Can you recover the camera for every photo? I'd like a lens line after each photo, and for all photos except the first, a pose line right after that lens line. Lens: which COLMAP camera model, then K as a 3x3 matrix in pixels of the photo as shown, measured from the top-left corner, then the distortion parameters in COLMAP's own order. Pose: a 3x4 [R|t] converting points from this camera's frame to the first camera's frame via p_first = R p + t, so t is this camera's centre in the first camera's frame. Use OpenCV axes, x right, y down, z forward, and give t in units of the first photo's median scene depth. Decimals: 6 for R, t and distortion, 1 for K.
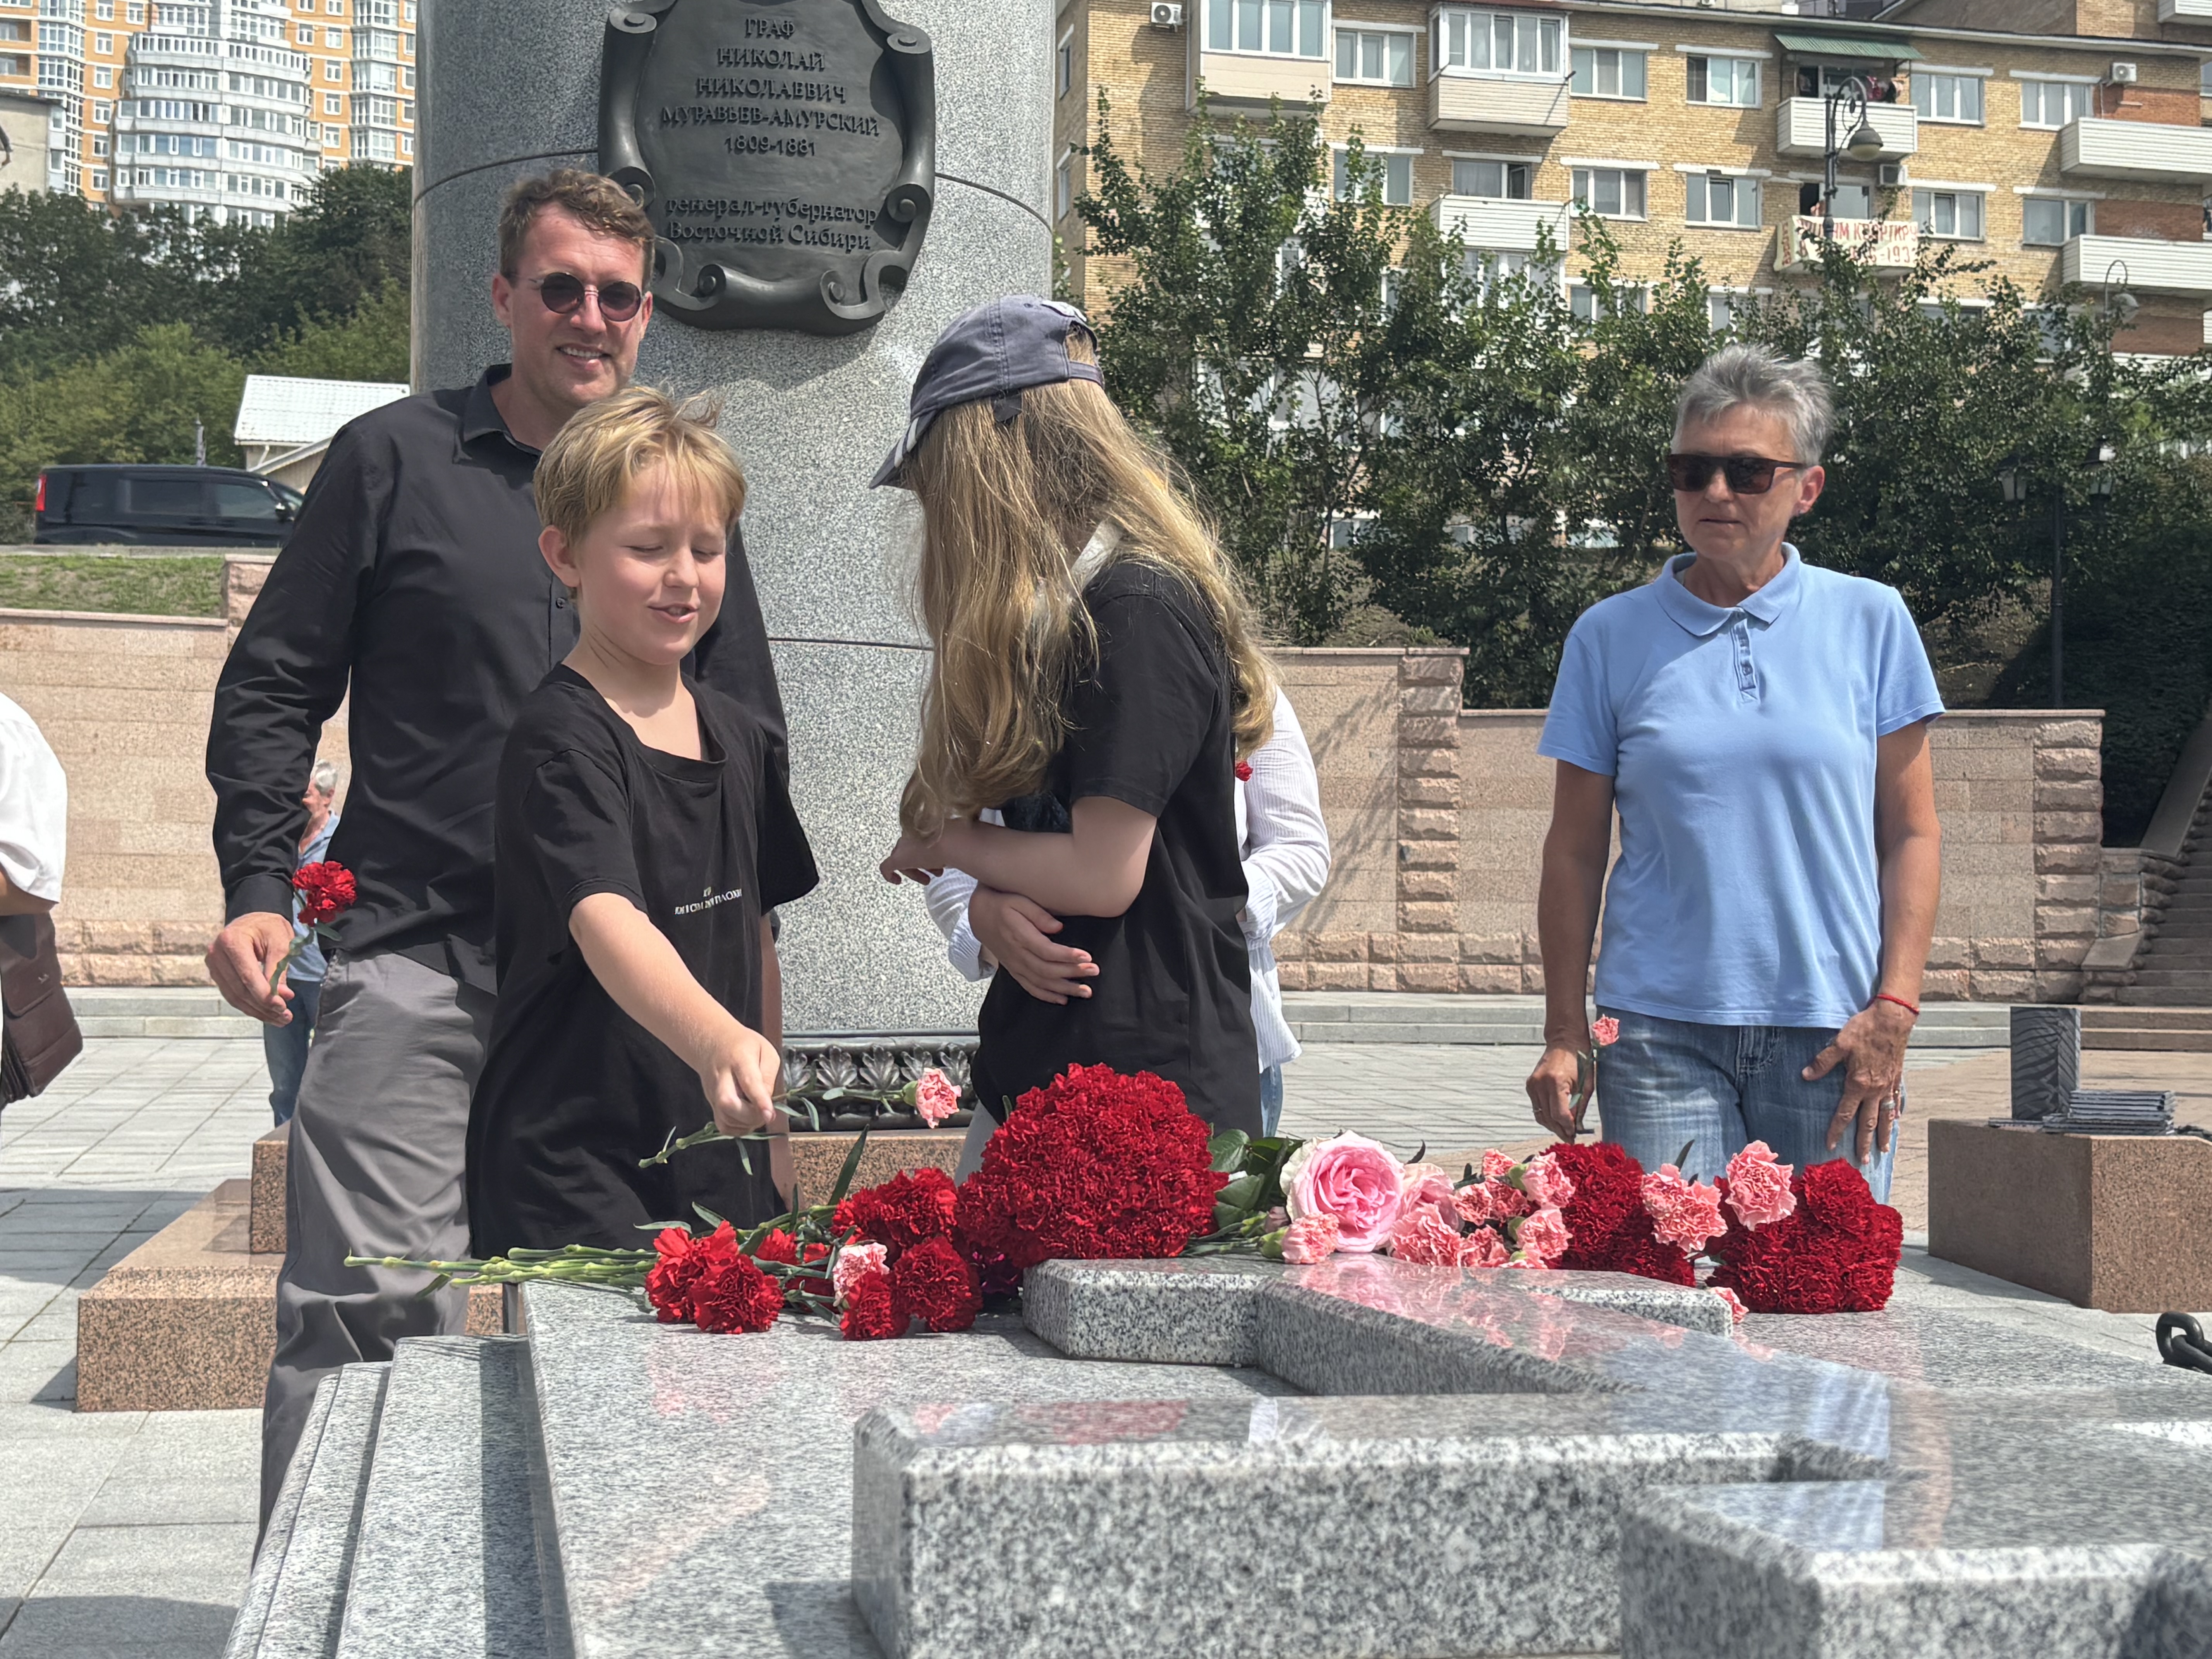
lens RADIAL K [[2786.3, 0, 1094.8], [0, 2786.3, 840.9], [0, 0, 1]] dist [0.009700, 0.000000]
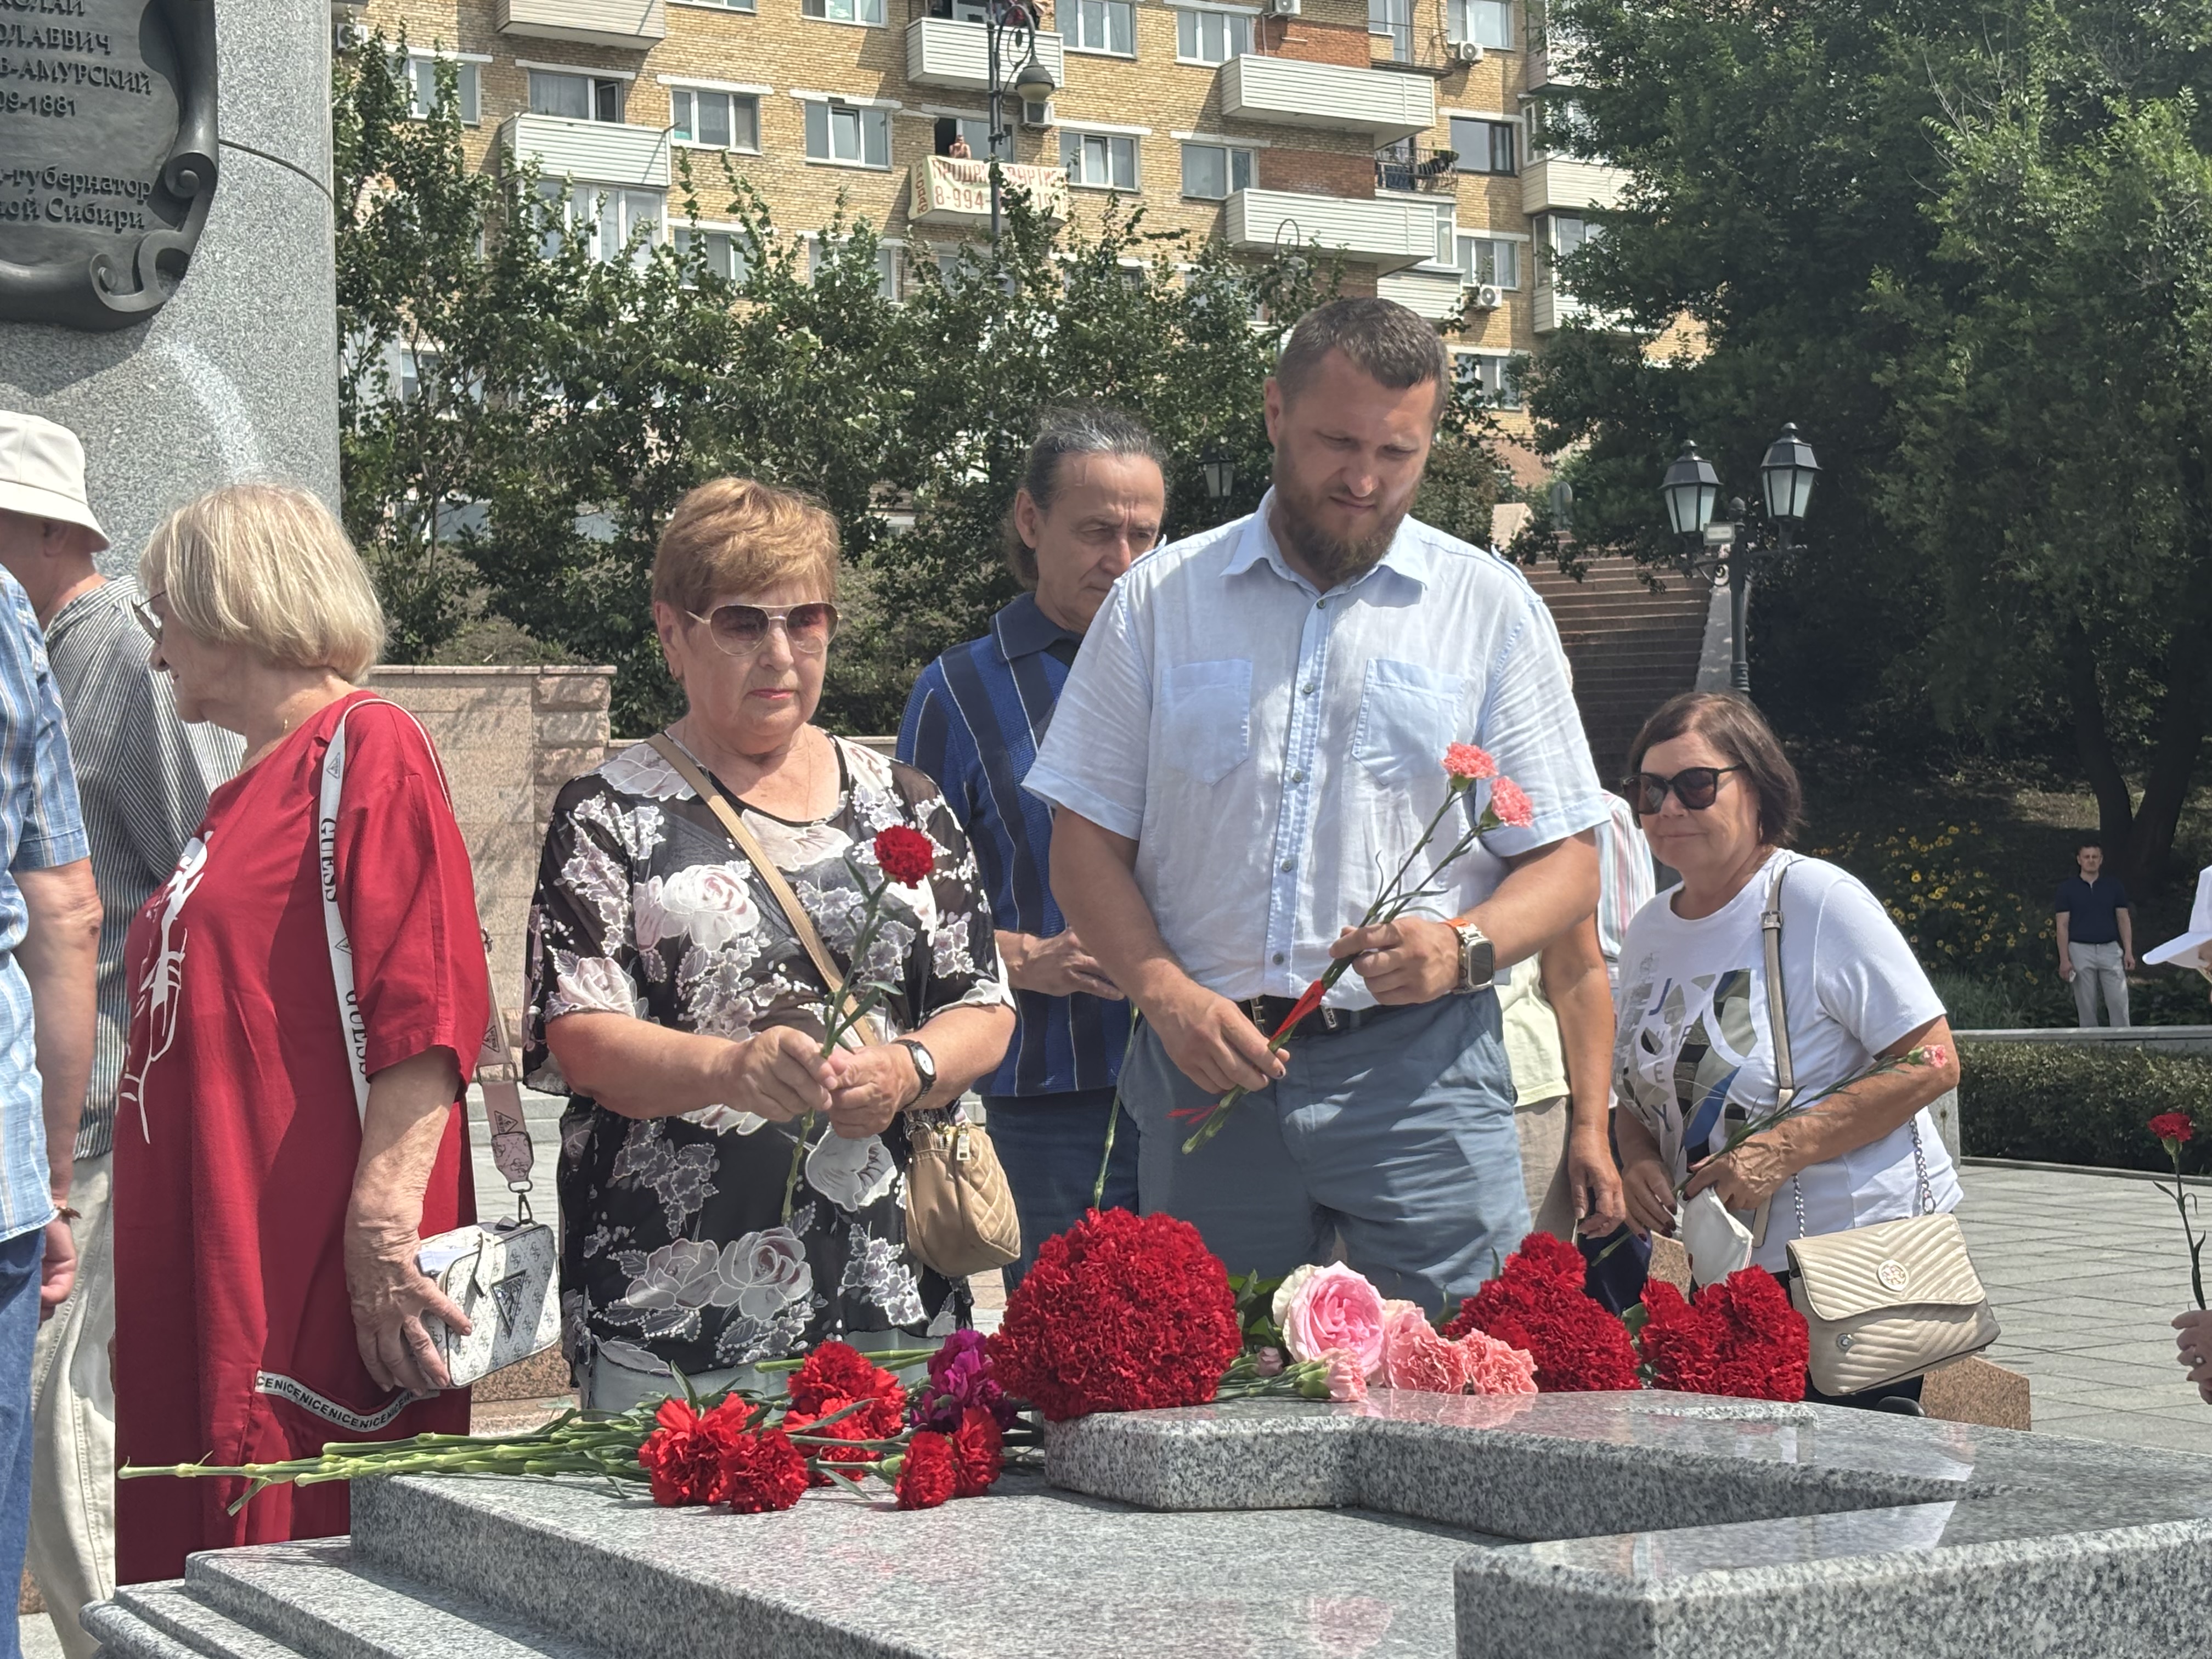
lens RADIAL K [[3362.4, 0, 1012.8], [0, 3362.4, 844.9], [0, 0, 1]] dist [0.066398, 0.000000]
pose [[0.961813, -0.021871, 0.272833, -0.110989], [0.025201, 0.999644, -0.008707, -0.012623], [-0.272545, 0.015250, 0.962022, -0.043485]]
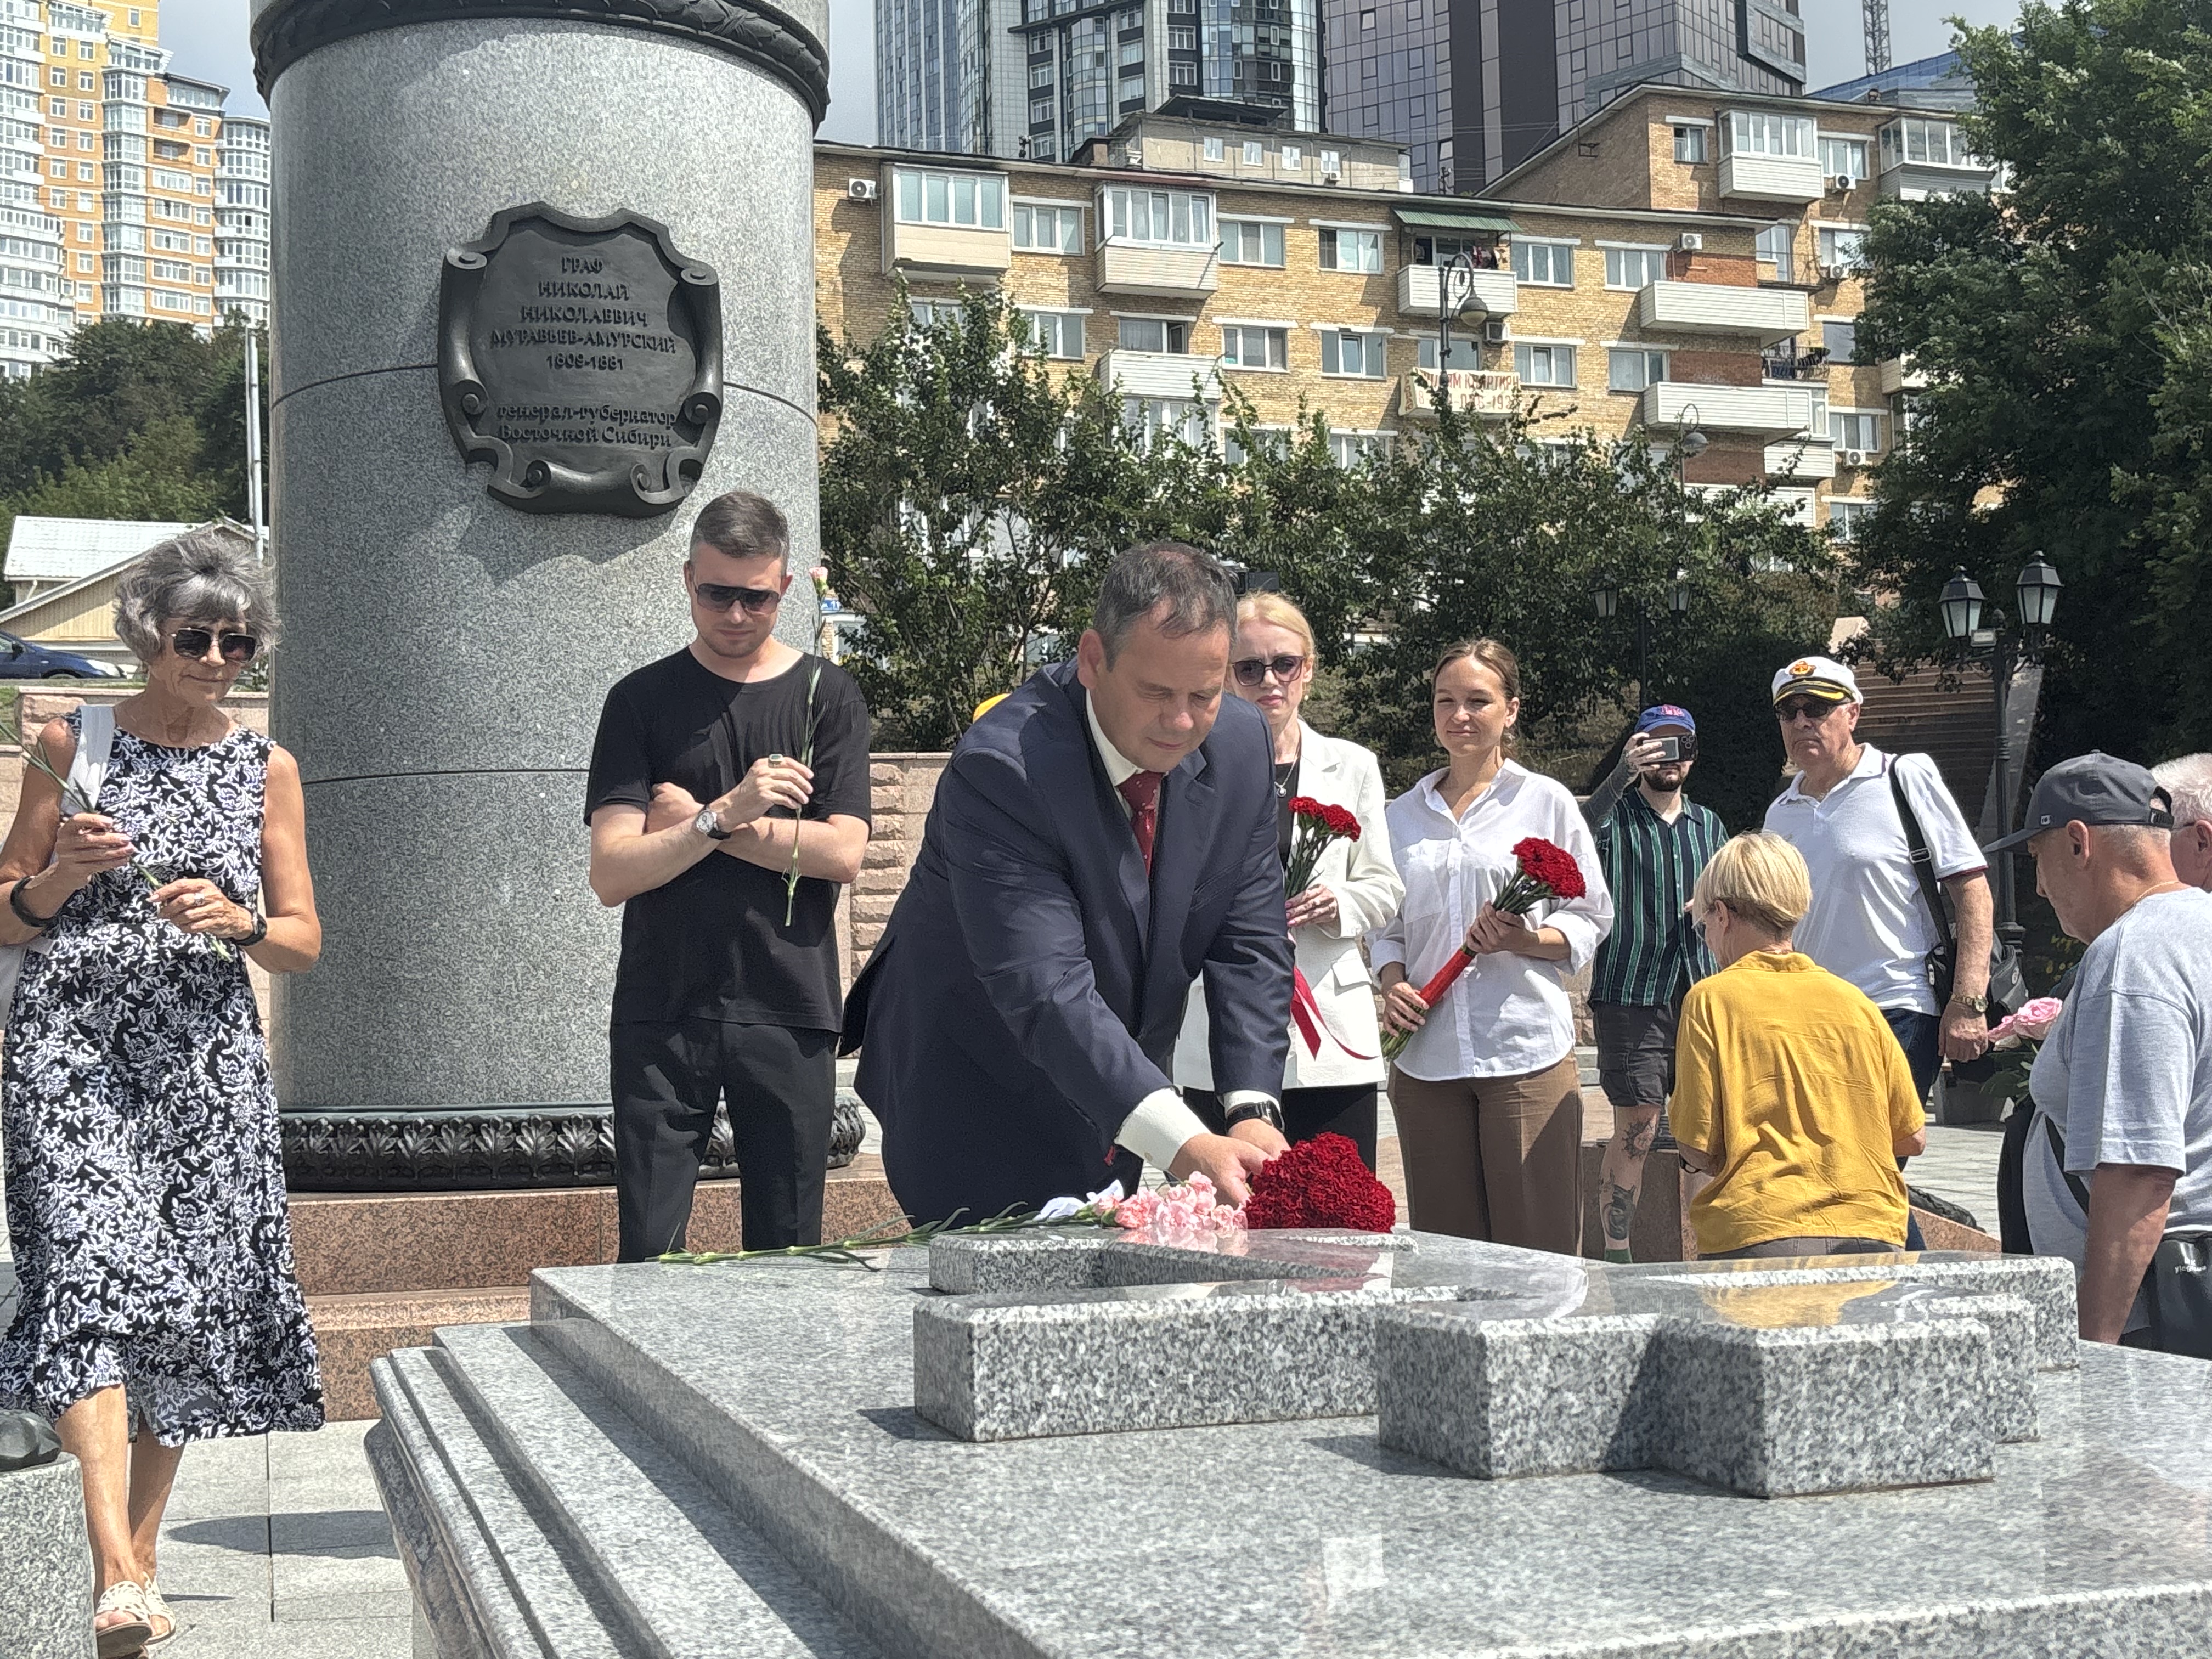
lens RADIAL K [[2512.7, 0, 1056.4], [0, 2512.7, 852.0], [0, 0, 1]] dist [0.034045, 0.000000]
pose [[0.994858, -0.022844, 0.098666, -0.025981], [0.025611, 0.999311, -0.026870, -0.003858], [-0.097984, 0.029259, 0.994758, -0.093157]]
